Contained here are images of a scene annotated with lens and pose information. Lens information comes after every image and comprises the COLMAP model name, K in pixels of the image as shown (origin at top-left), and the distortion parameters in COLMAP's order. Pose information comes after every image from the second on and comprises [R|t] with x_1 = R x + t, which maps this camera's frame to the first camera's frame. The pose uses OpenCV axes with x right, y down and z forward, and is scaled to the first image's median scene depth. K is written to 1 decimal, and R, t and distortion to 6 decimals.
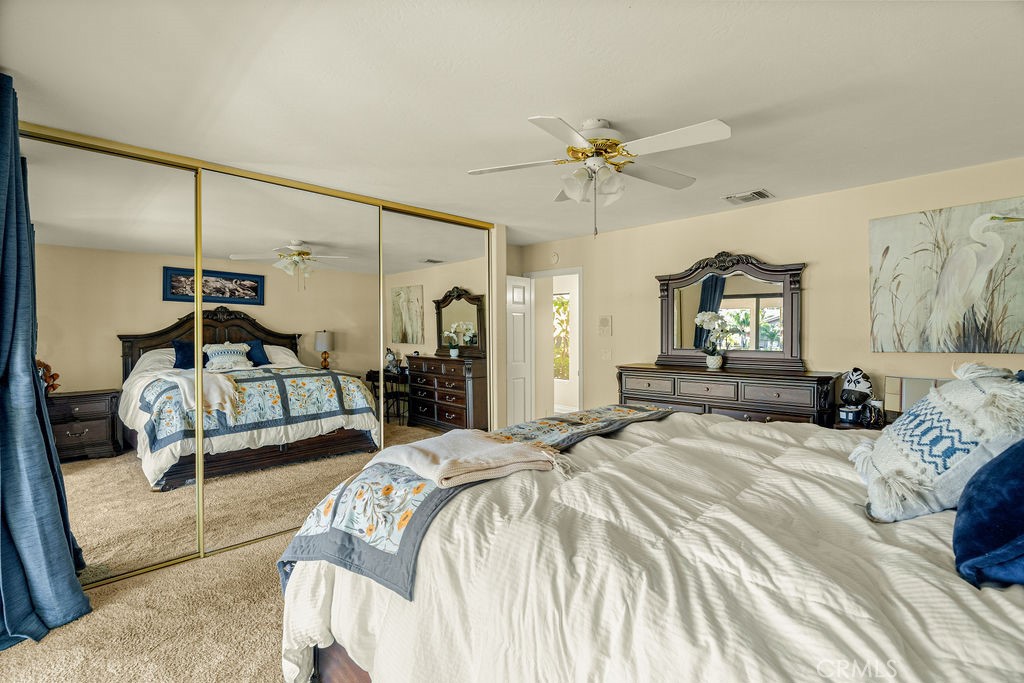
lens RADIAL K [[466.0, 0, 513.1], [0, 466.0, 341.7], [0, 0, 1]] dist [-0.009546, 0.002591]
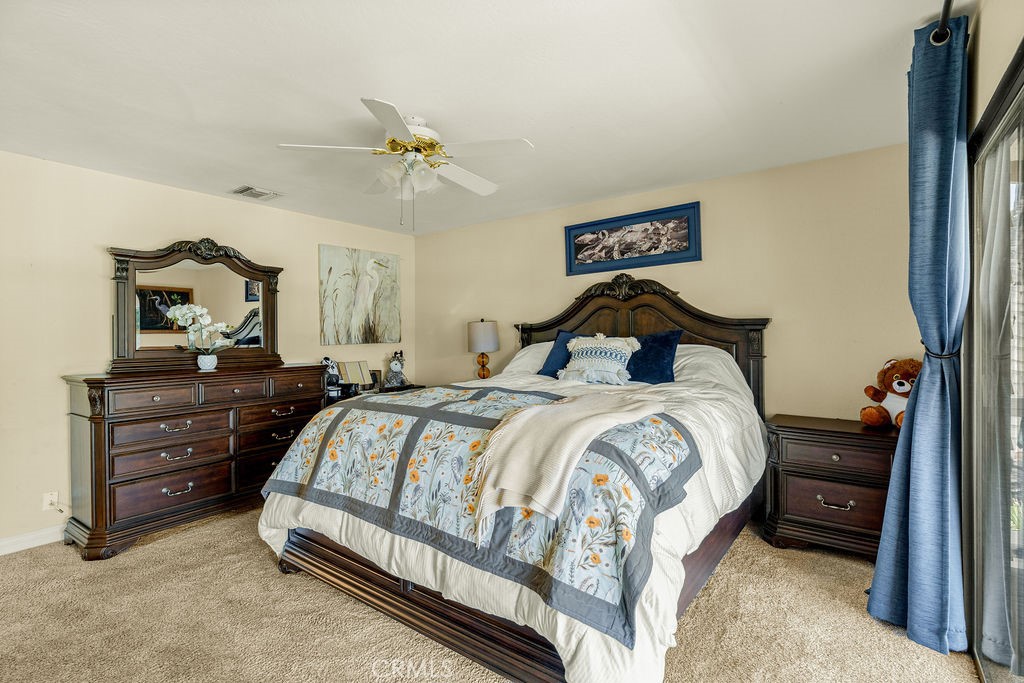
lens RADIAL K [[485.4, 0, 512.3], [0, 485.4, 337.0], [0, 0, 1]] dist [0.002765, 0.000136]
pose [[-0.144386, -0.005174, 0.989508, -0.707899], [0.018173, 0.999804, 0.007879, -0.001900], [-0.989355, 0.019120, -0.144264, 0.709745]]
